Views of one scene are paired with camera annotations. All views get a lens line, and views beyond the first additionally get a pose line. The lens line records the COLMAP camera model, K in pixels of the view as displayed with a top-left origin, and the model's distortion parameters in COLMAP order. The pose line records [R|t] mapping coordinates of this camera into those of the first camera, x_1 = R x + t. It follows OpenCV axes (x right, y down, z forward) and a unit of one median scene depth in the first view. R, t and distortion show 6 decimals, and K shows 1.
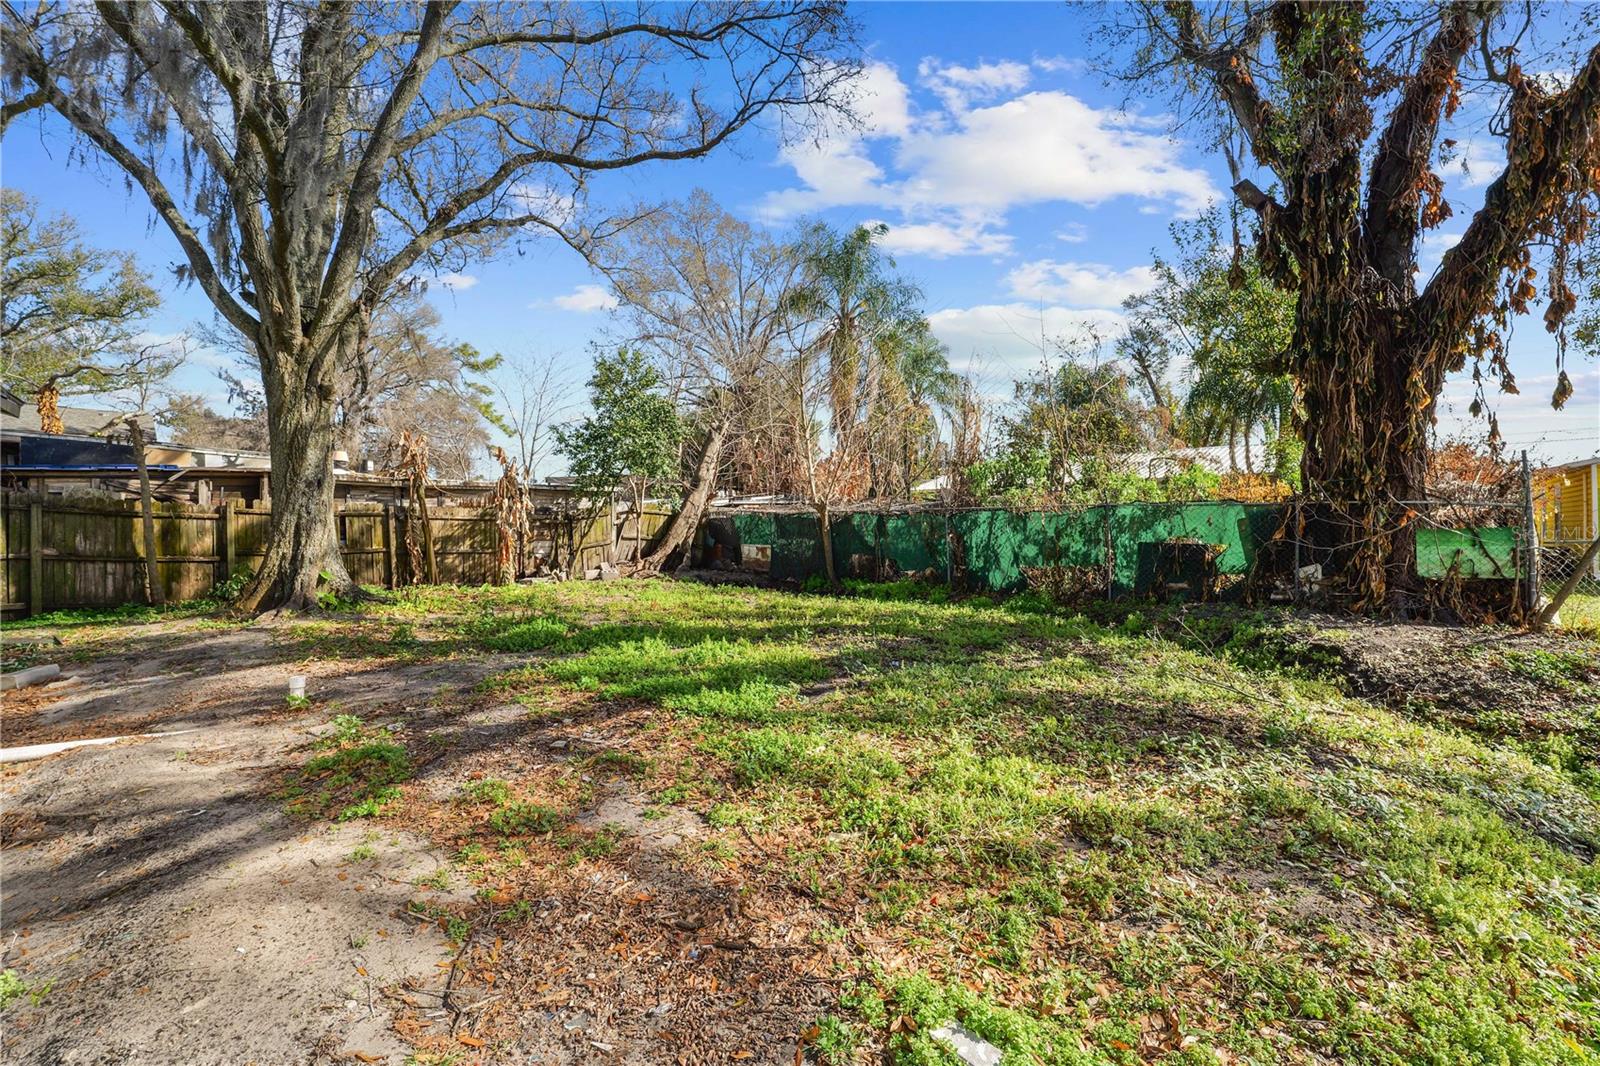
lens RADIAL K [[654.1, 0, 800.2], [0, 654.1, 529.4], [0, 0, 1]] dist [-0.011125, 0.000783]
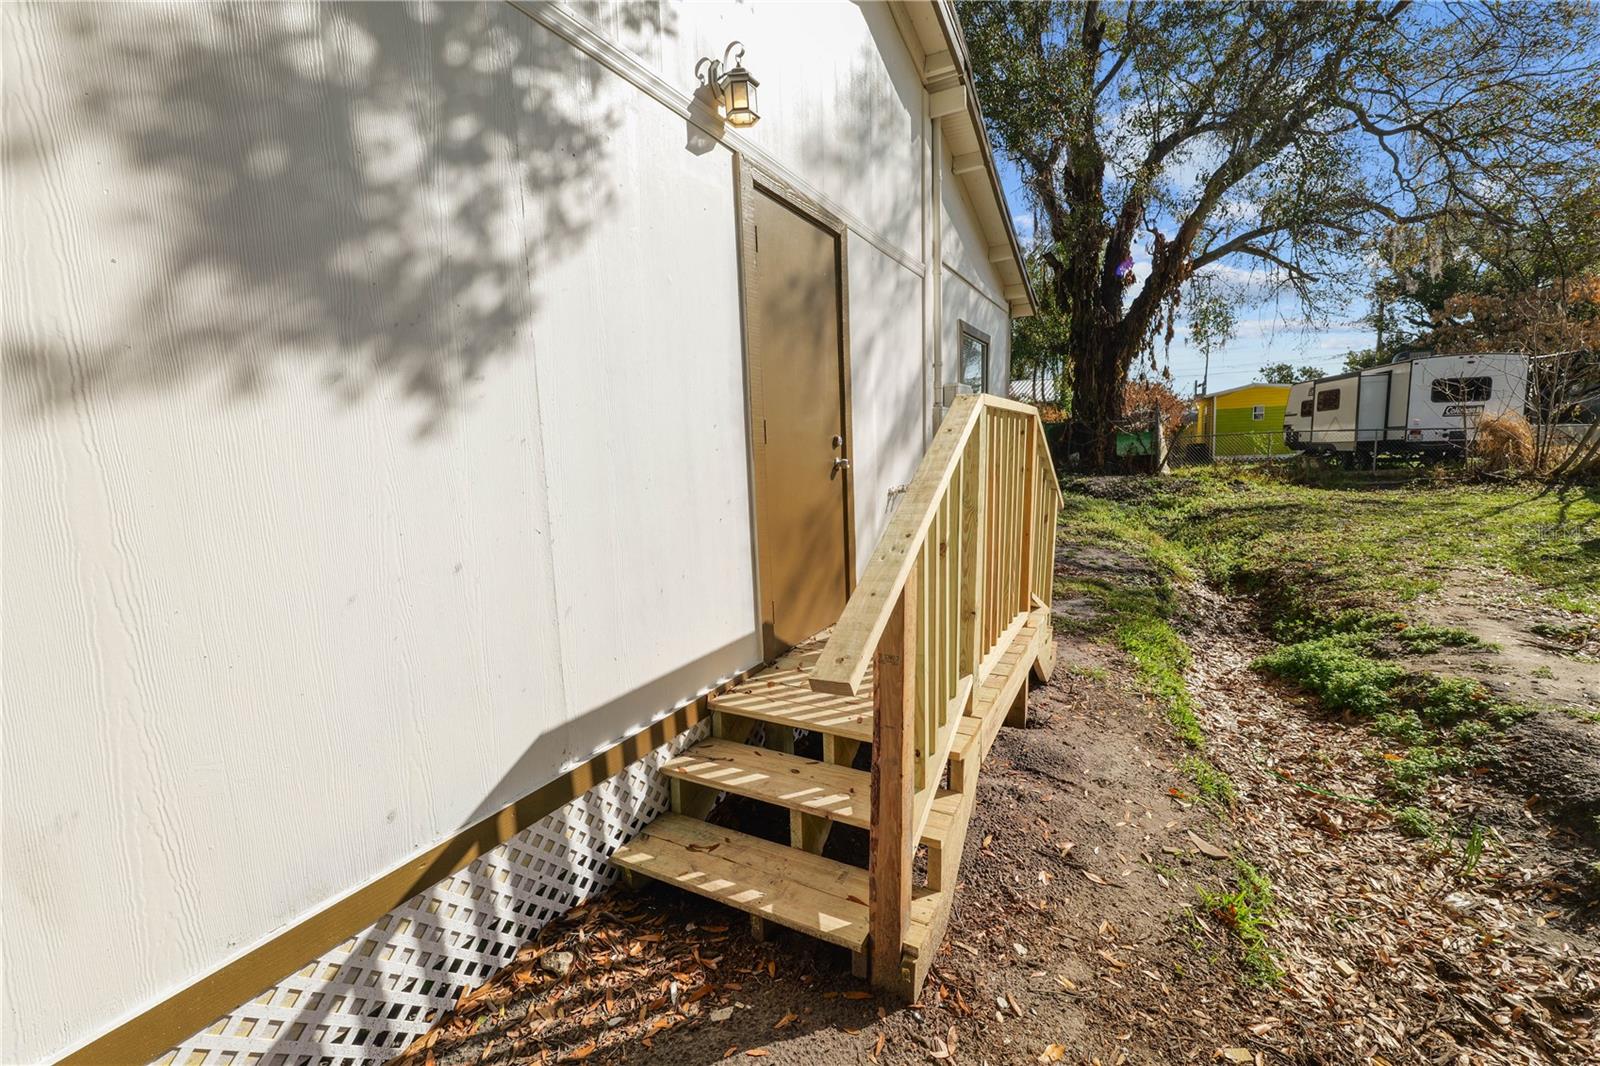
lens RADIAL K [[654.1, 0, 800.2], [0, 654.1, 529.4], [0, 0, 1]] dist [-0.011125, 0.000783]
pose [[0.965923, -0.063143, 0.251010, -0.651286], [0.033067, 0.991944, 0.122281, 0.014848], [-0.256709, -0.109814, 0.960230, -0.872555]]
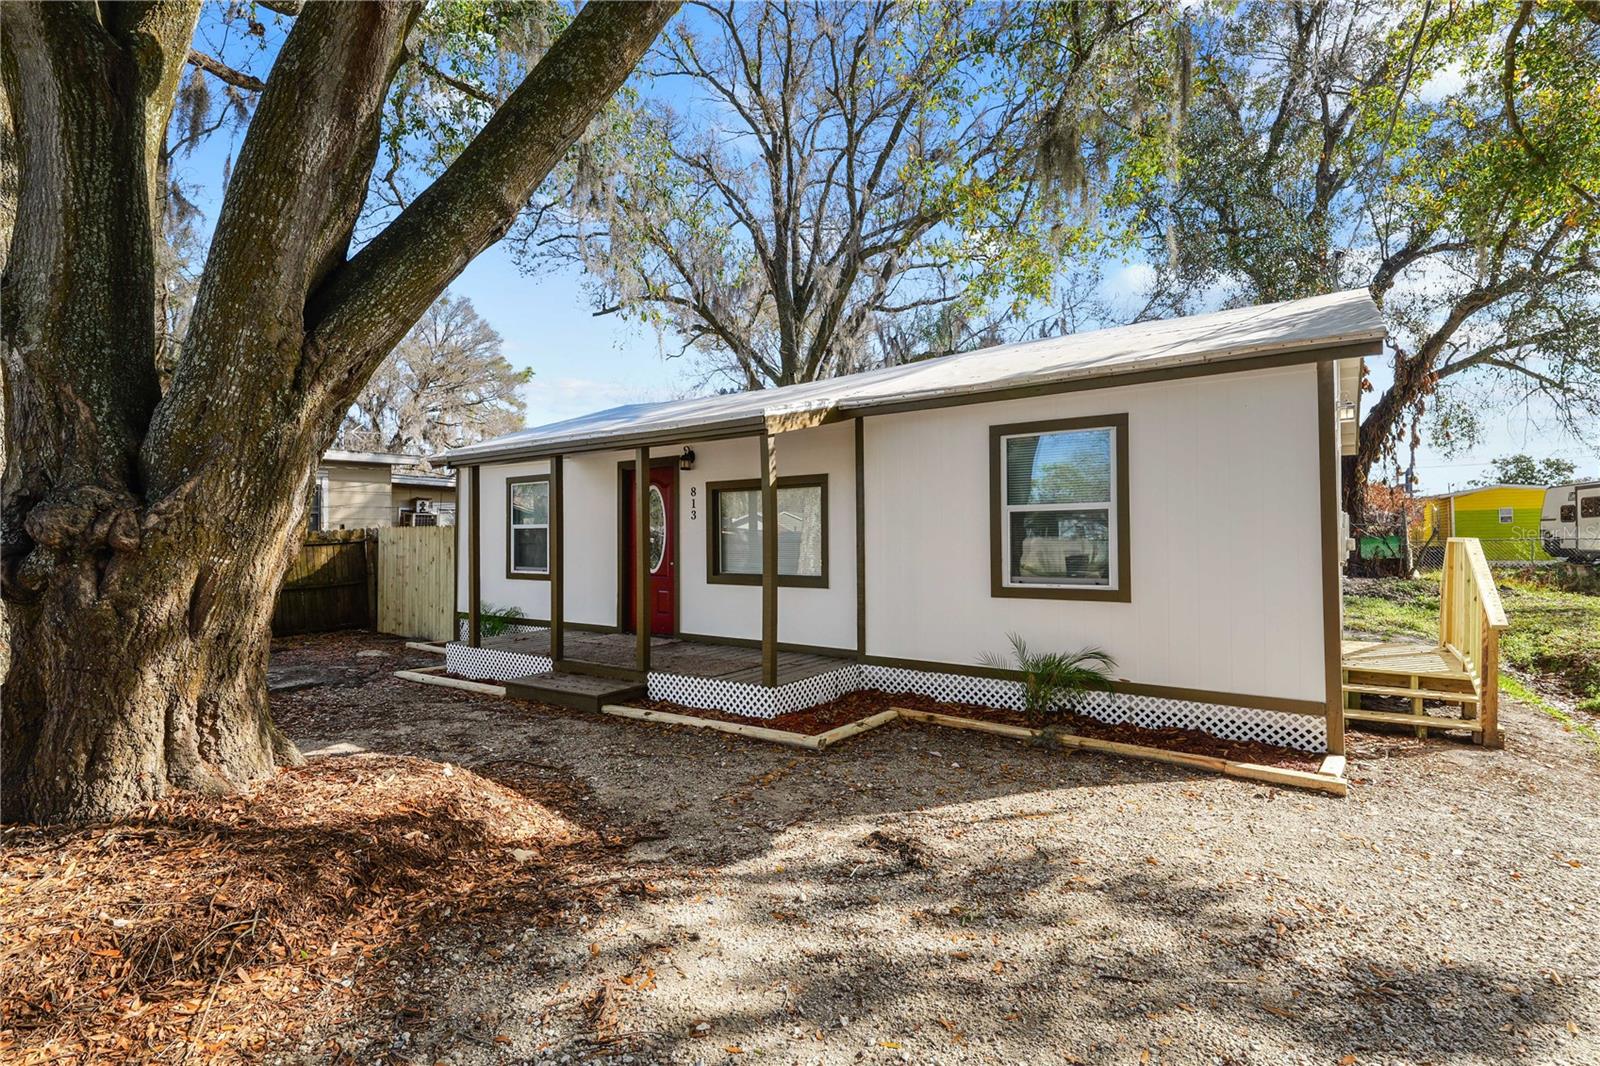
lens RADIAL K [[757.5, 0, 800.0], [0, 757.5, 533.0], [0, 0, 1]] dist [-0.001673, -0.000392]
pose [[0.990687, -0.009023, 0.135858, -1.287330], [0.010270, 0.999911, -0.008478, -0.011489], [-0.135770, 0.009794, 0.990692, -1.290698]]
